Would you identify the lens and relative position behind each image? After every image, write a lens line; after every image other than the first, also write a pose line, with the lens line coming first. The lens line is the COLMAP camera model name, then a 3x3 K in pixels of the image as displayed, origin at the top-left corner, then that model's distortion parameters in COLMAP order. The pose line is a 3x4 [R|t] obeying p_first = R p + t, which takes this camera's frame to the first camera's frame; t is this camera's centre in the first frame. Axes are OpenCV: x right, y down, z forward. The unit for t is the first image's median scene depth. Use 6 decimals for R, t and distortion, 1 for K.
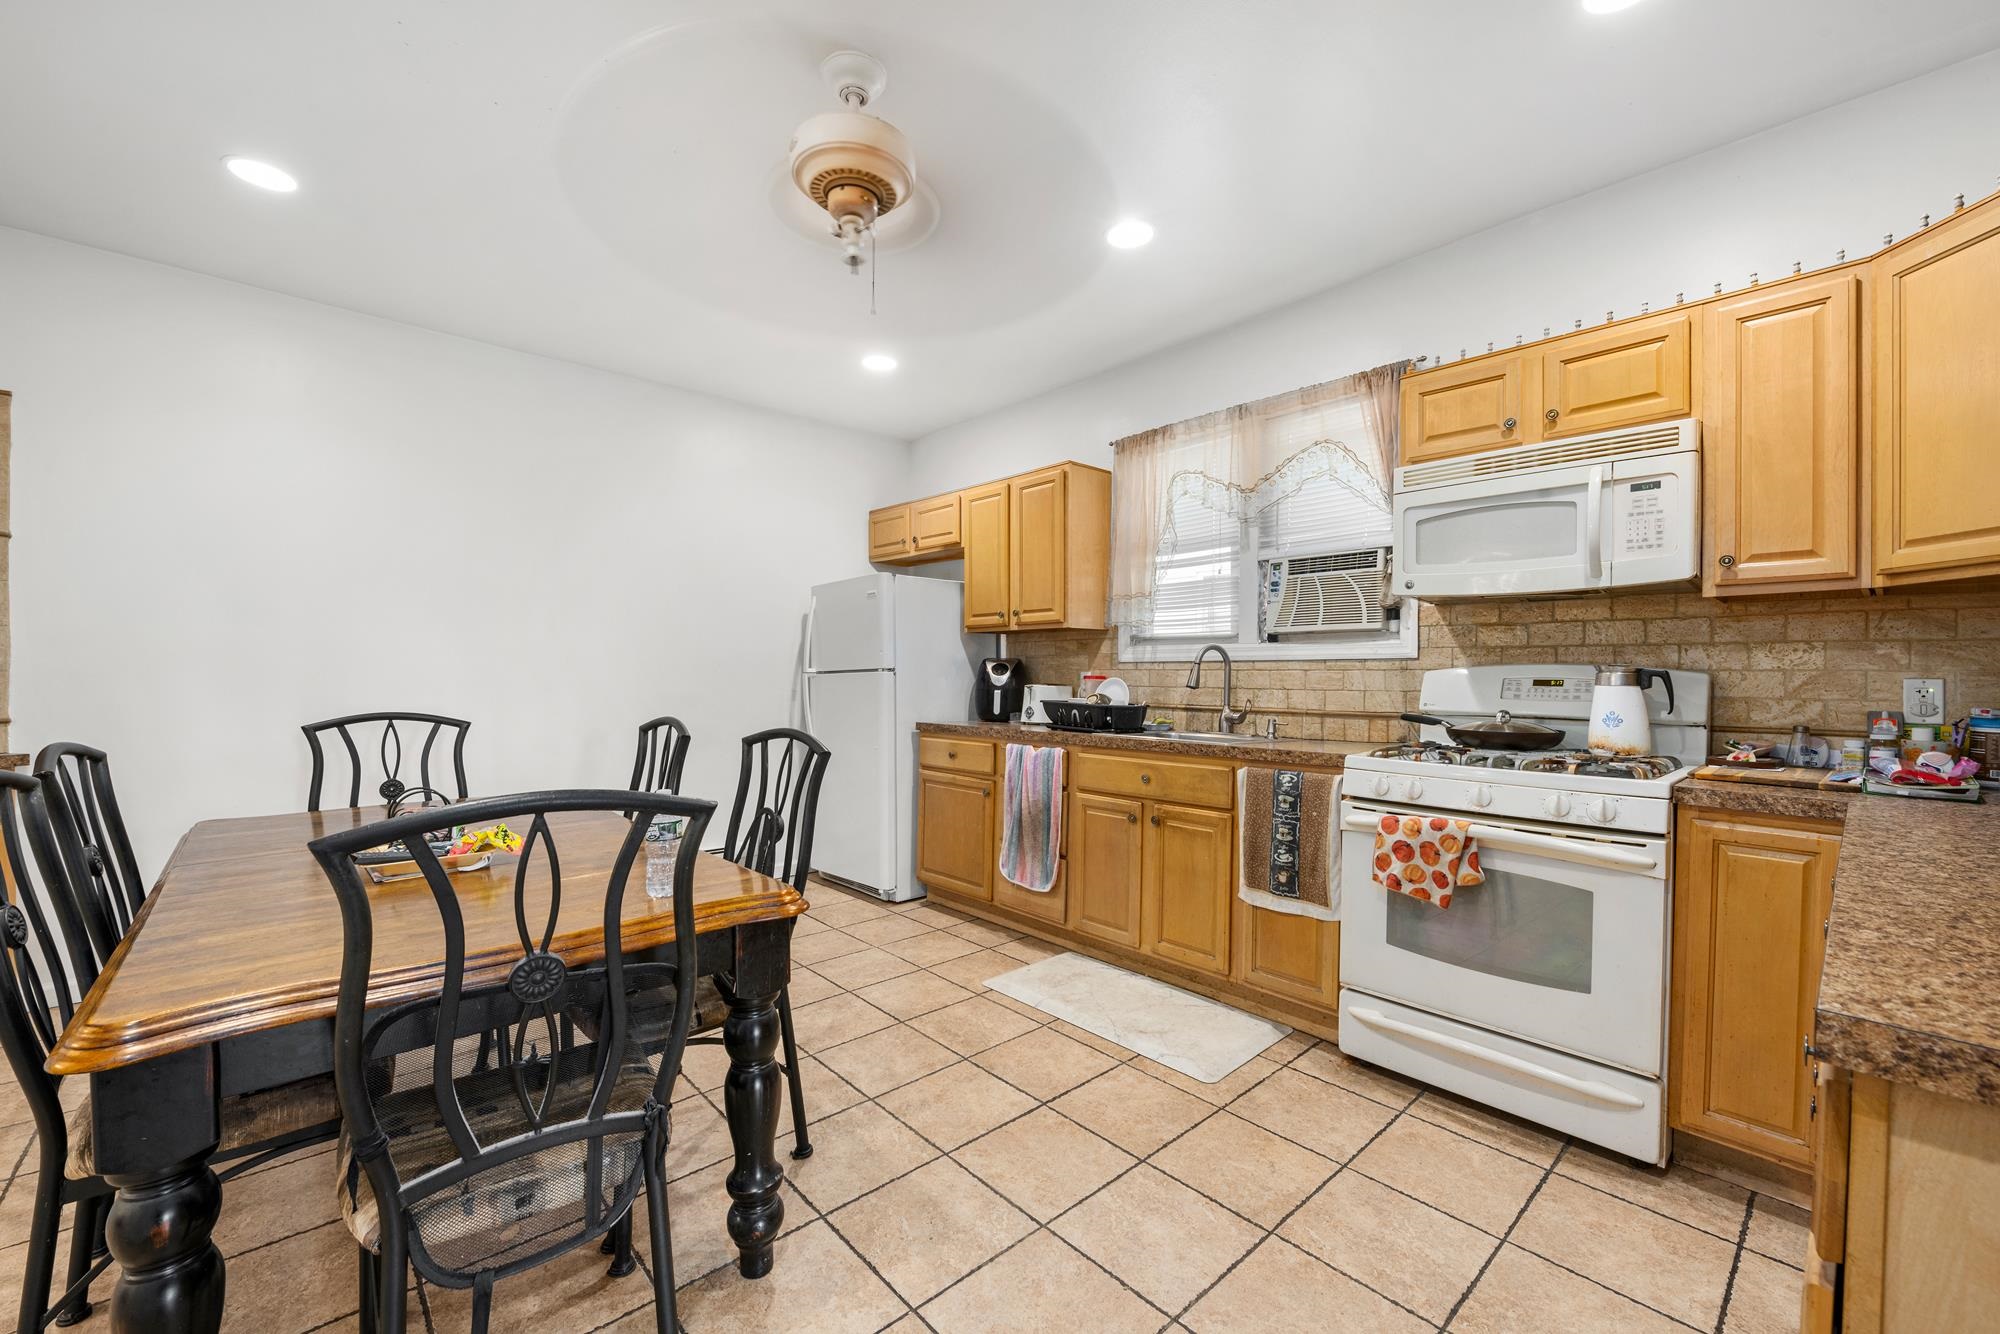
lens RADIAL K [[806.5, 0, 1000.0], [0, 806.5, 667.0], [0, 0, 1]] dist [0.001045, 0.000029]
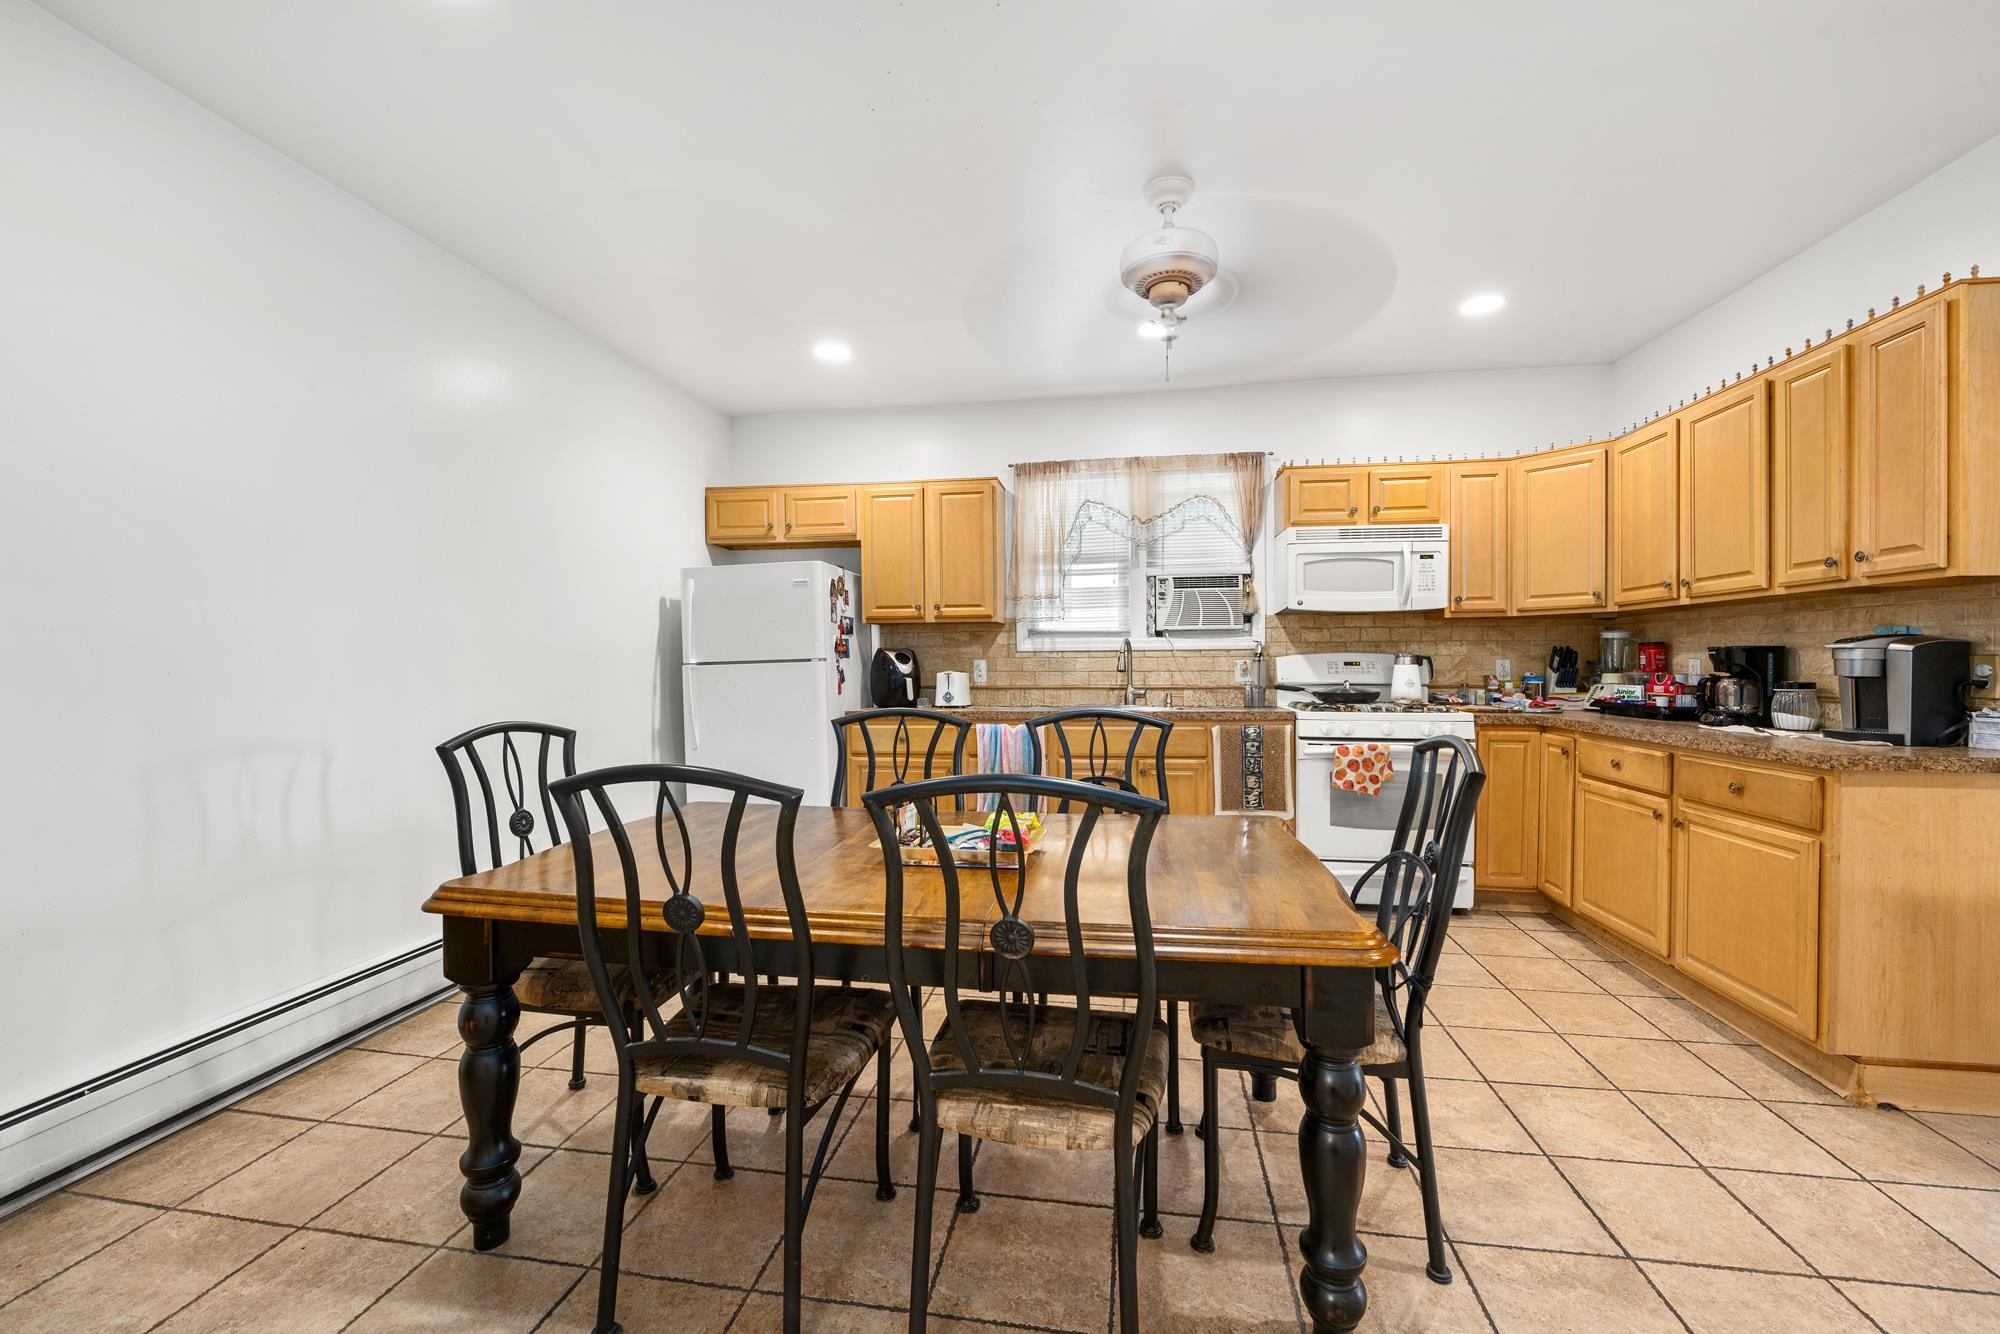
lens RADIAL K [[808.7, 0, 1000.0], [0, 808.7, 667.0], [0, 0, 1]] dist [0.000767, 0.000113]
pose [[0.781708, -0.015319, 0.623457, -0.885447], [0.004442, 0.999810, 0.018996, -0.008372], [-0.623629, -0.012080, 0.781627, 0.121536]]
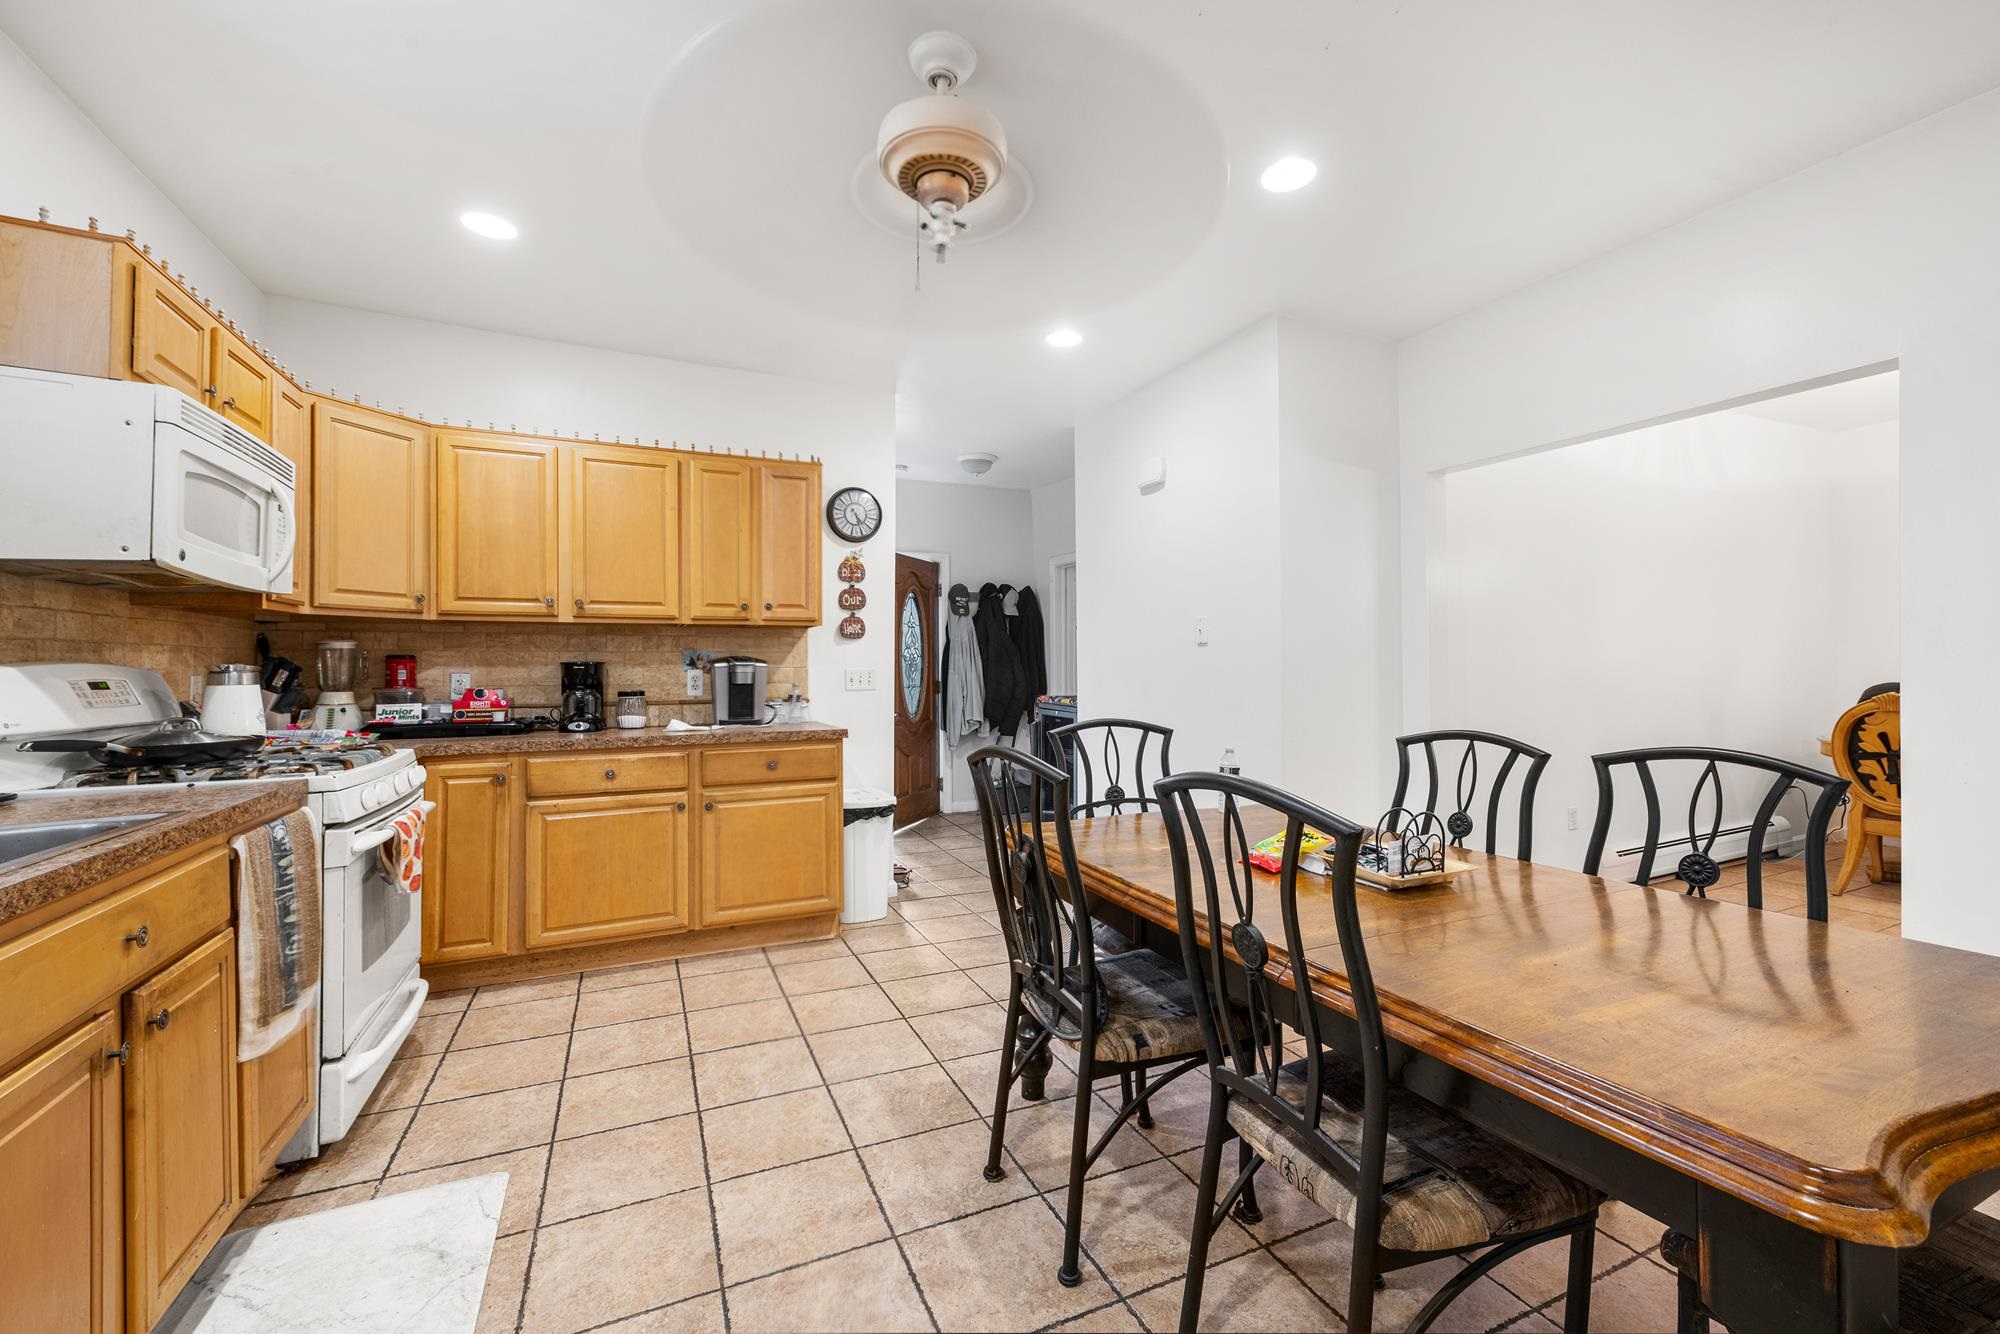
lens RADIAL K [[808.7, 0, 1000.0], [0, 808.7, 667.0], [0, 0, 1]] dist [0.000767, 0.000113]
pose [[-0.954396, 0.003876, 0.298520, -0.396578], [-0.000356, 0.999900, -0.014119, 0.014208], [-0.298544, -0.013581, -0.954299, 1.402565]]
